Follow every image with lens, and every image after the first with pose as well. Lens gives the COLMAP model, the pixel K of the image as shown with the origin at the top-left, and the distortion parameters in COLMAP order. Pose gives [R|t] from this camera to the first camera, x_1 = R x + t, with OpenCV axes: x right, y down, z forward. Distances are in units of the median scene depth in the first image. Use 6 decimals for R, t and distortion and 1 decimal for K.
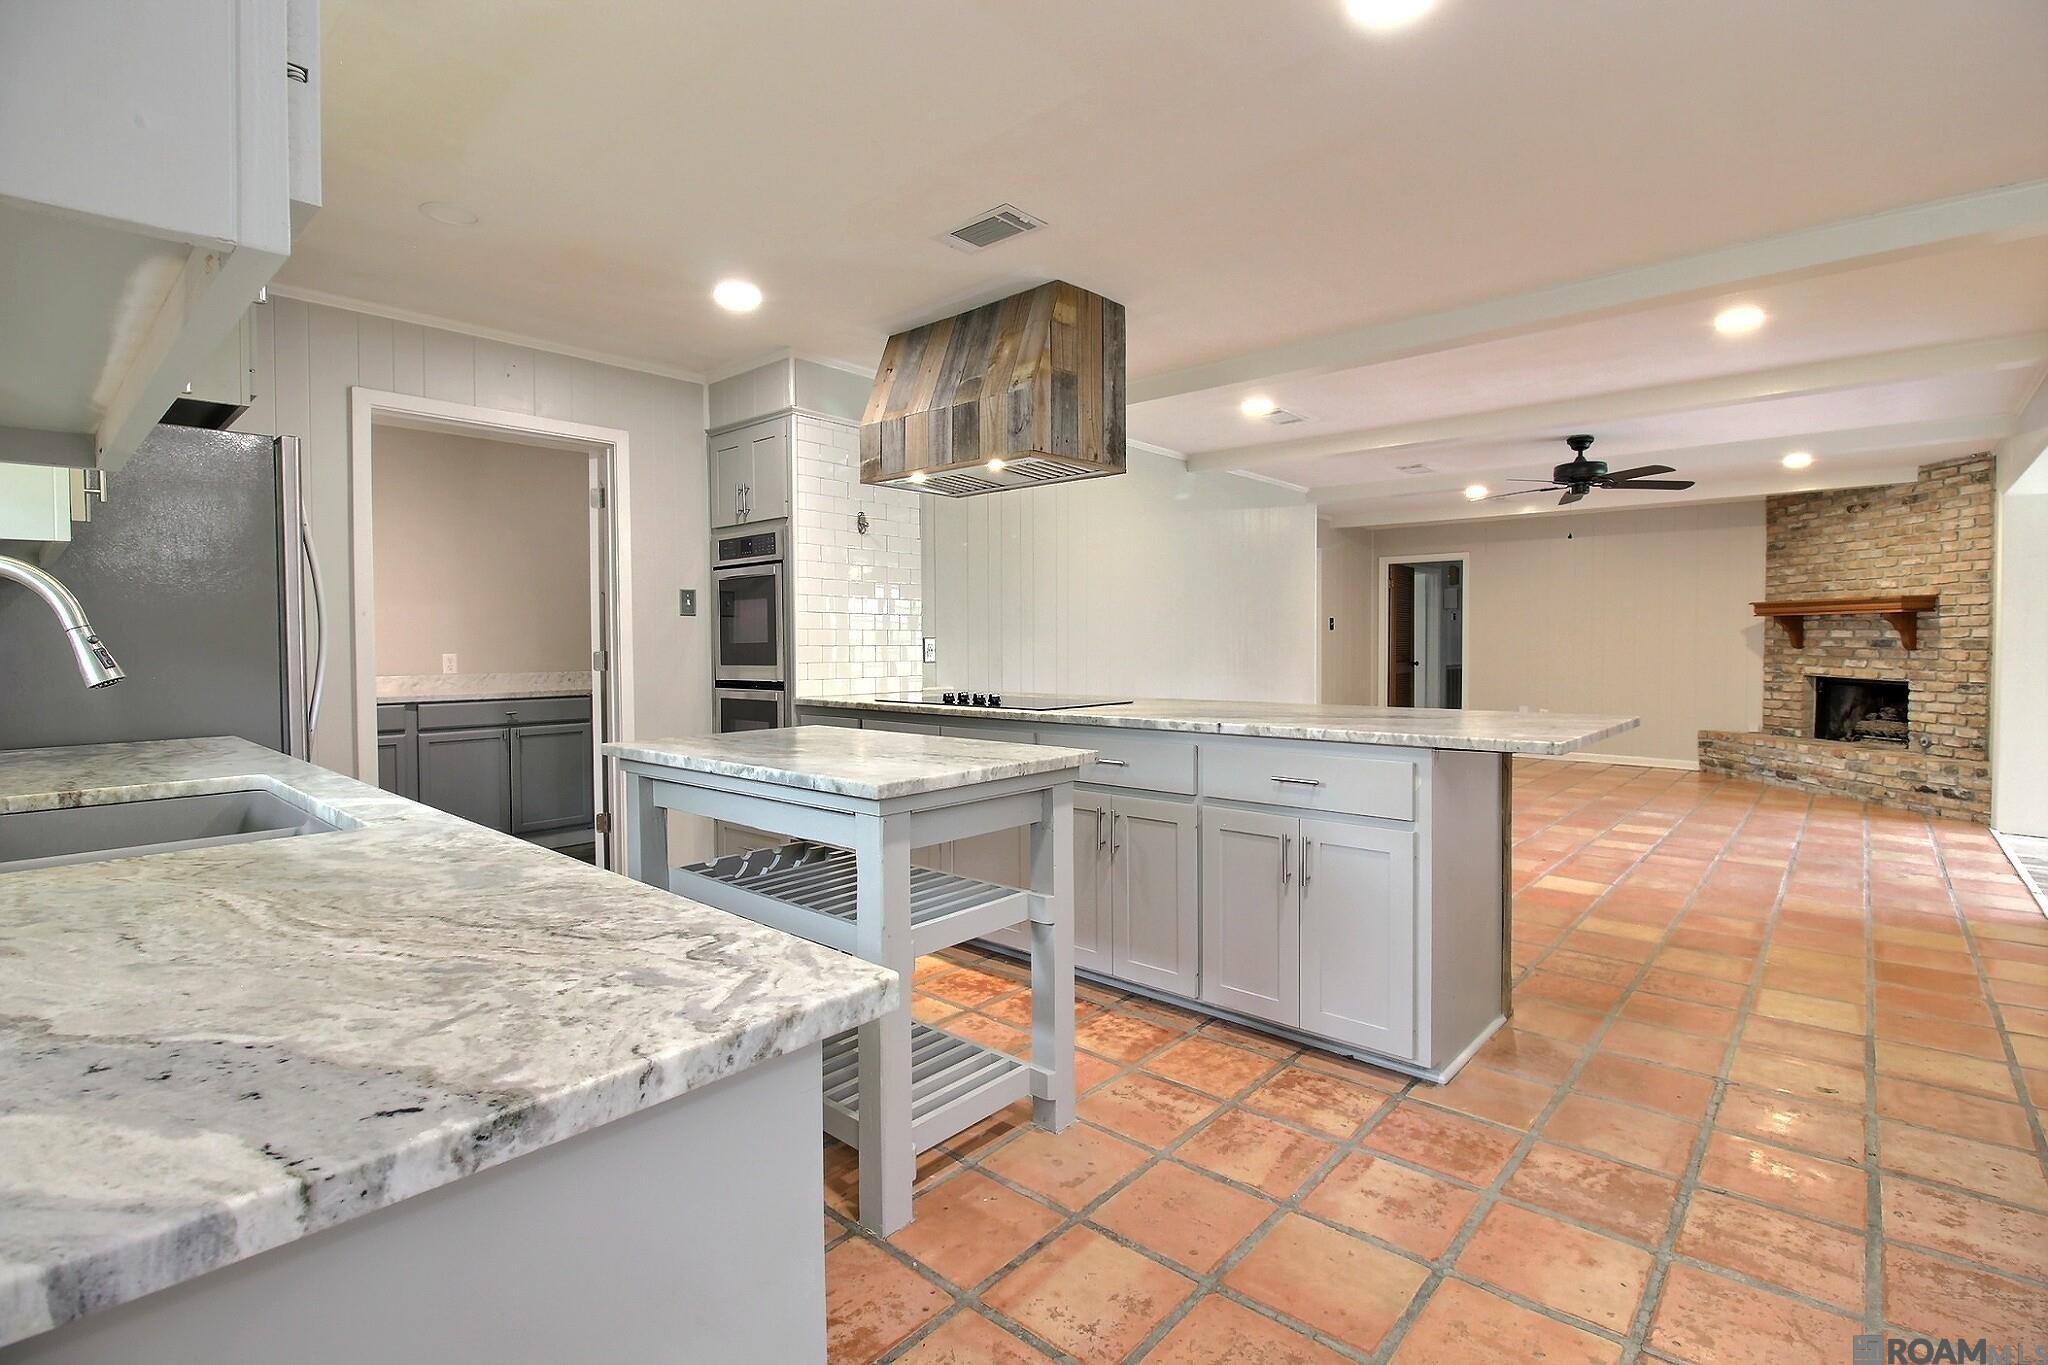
lens RADIAL K [[945.3, 0, 1045.2], [0, 945.3, 667.7], [0, 0, 1]] dist [0.001690, -0.015504]
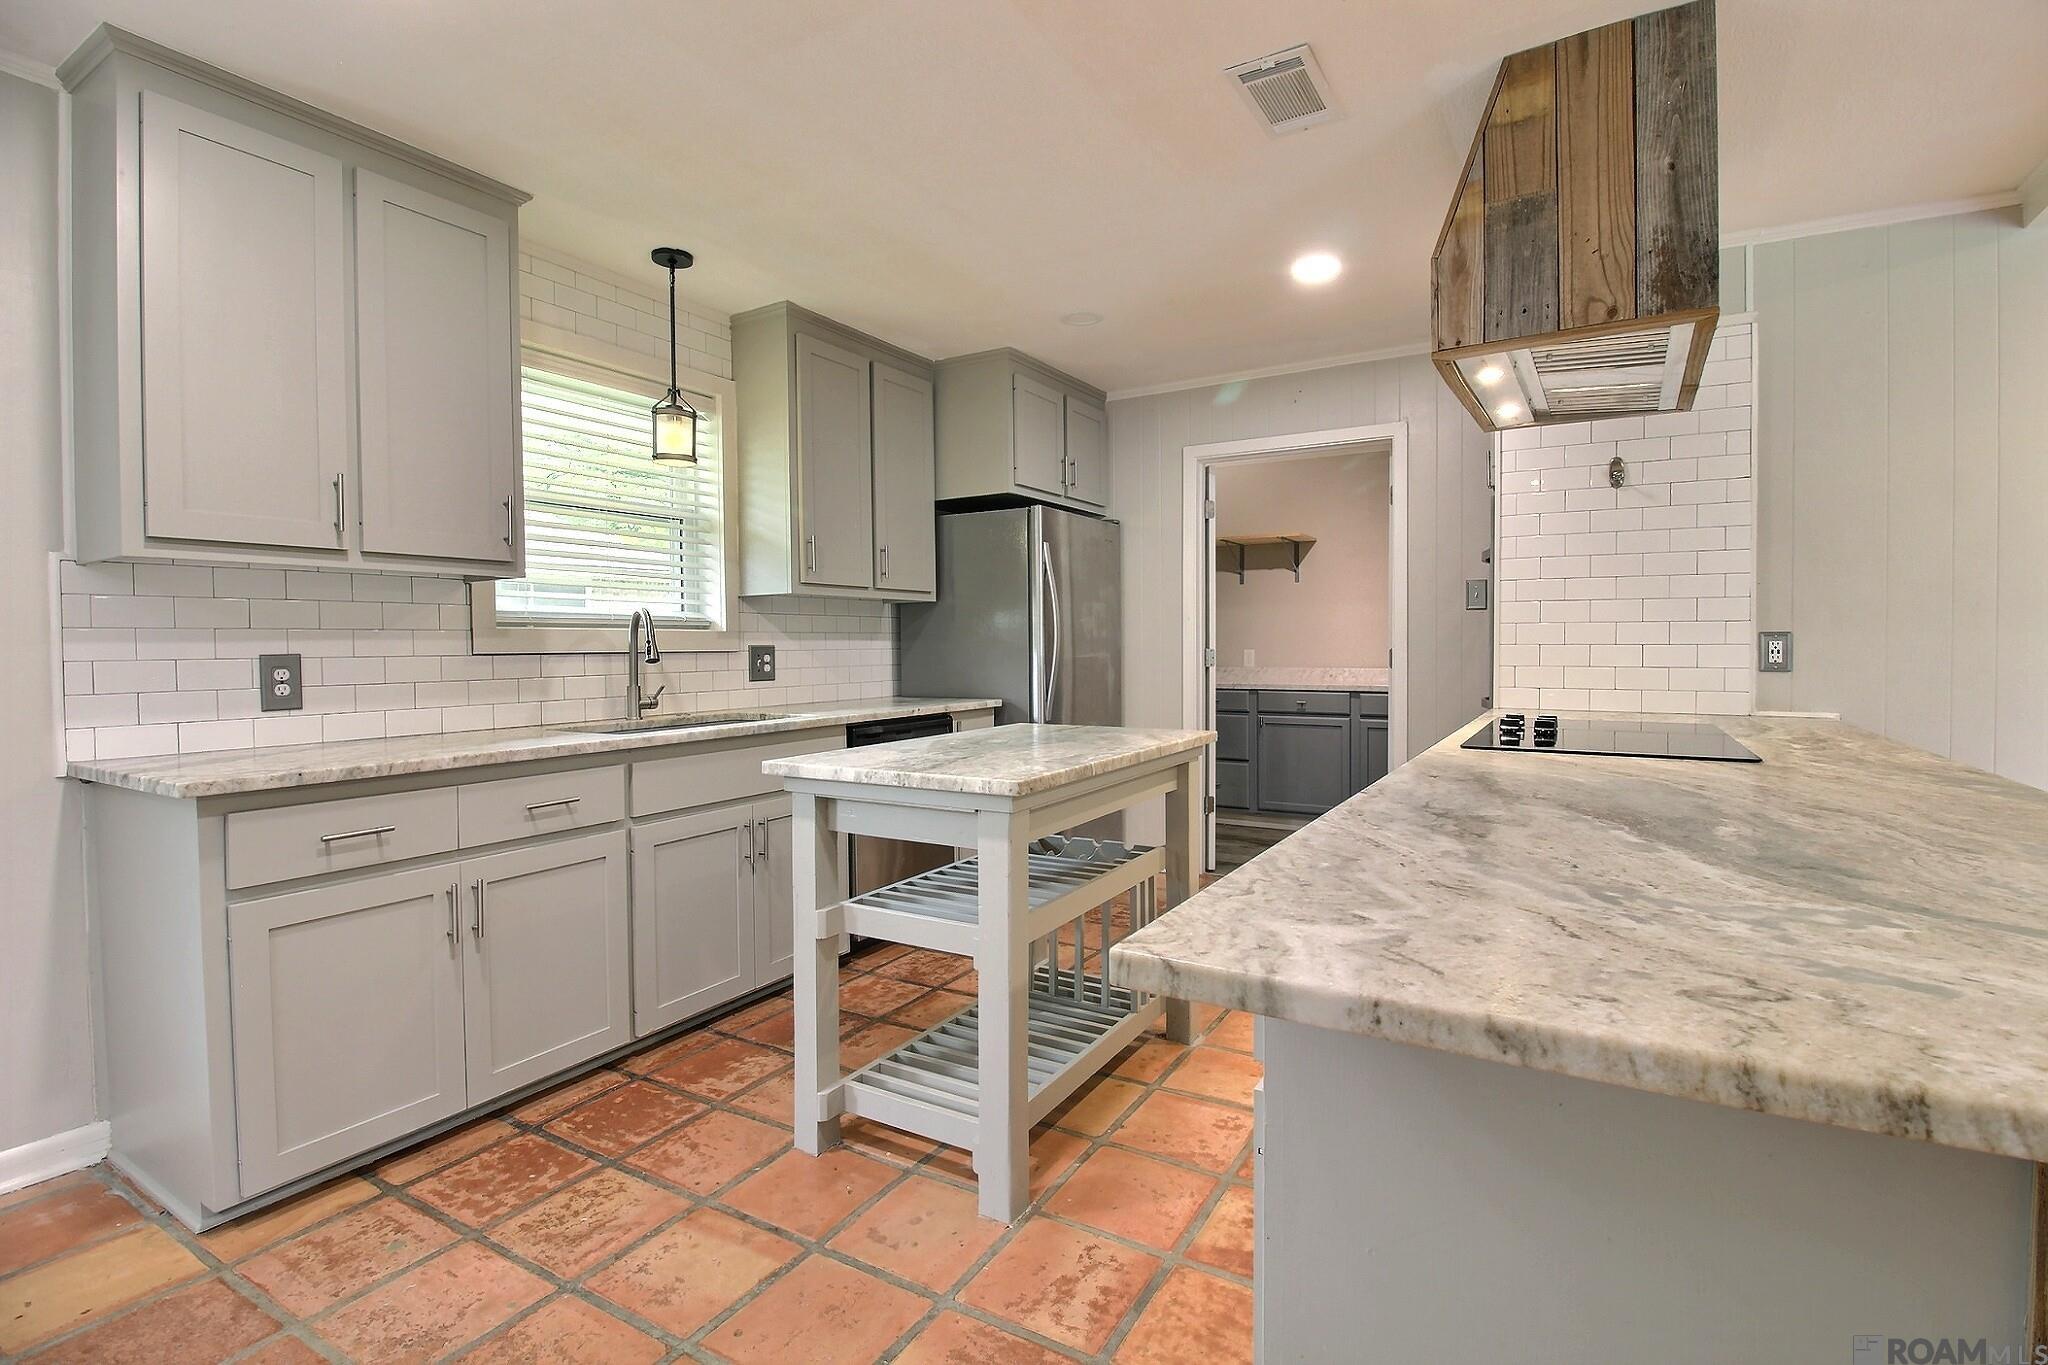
lens RADIAL K [[945.3, 0, 1045.2], [0, 945.3, 667.7], [0, 0, 1]] dist [0.001690, -0.015504]
pose [[0.190450, 0.029689, -0.981248, 0.578867], [-0.022860, 0.999406, 0.025801, -0.019680], [0.981431, 0.017518, 0.191015, 0.600392]]
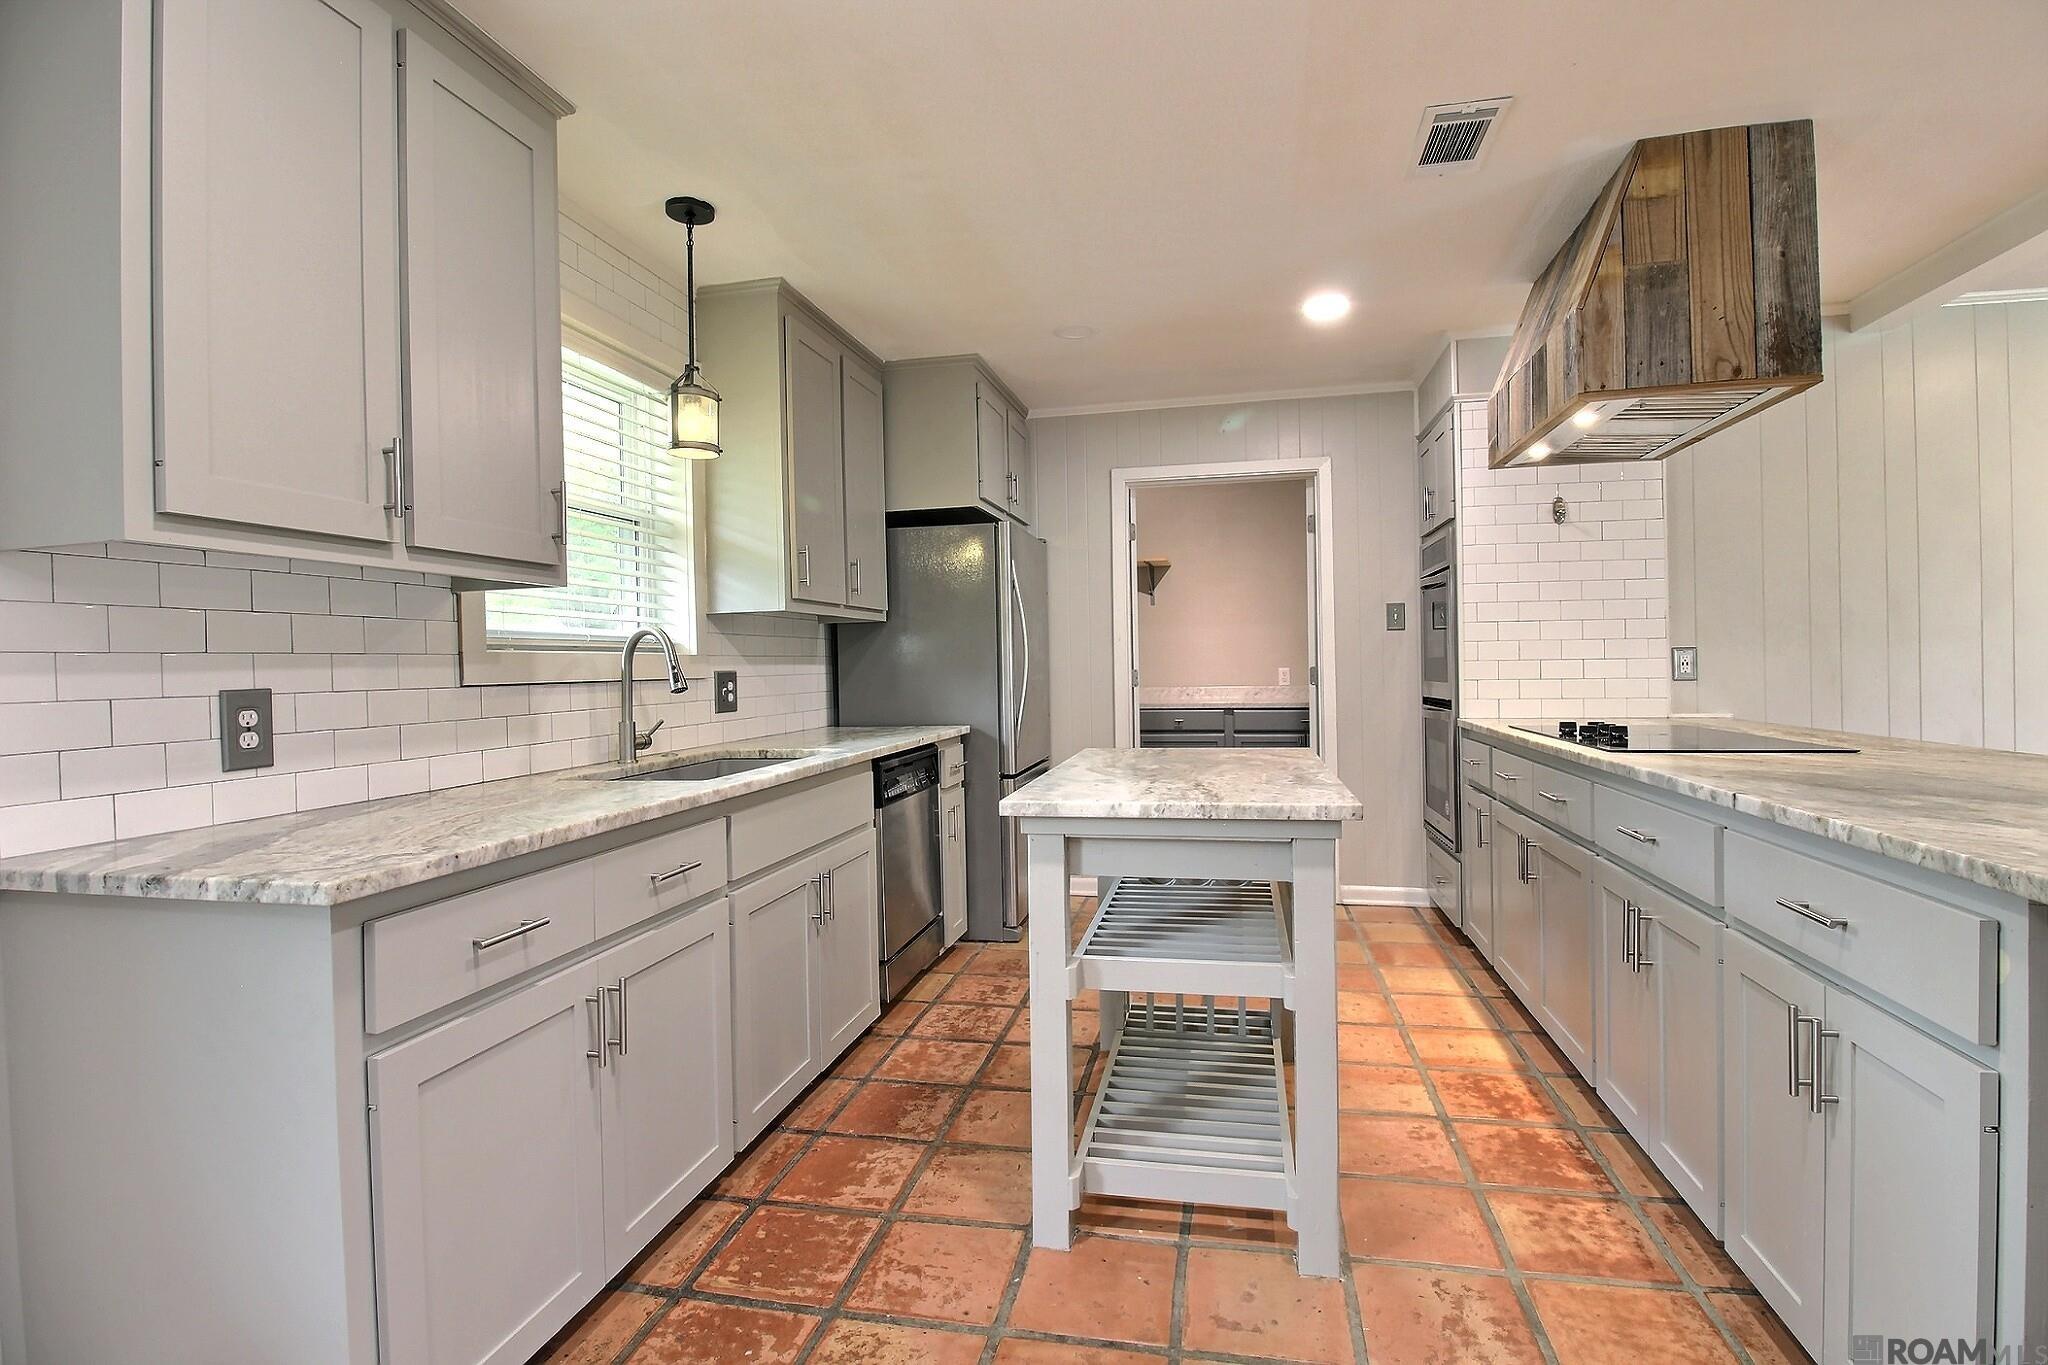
lens RADIAL K [[945.3, 0, 1045.2], [0, 945.3, 667.7], [0, 0, 1]] dist [0.001690, -0.015504]
pose [[0.493689, -0.000176, -0.869639, 0.407134], [-0.008986, 0.999946, -0.005304, -0.010570], [0.869592, 0.010433, 0.493660, 0.279312]]
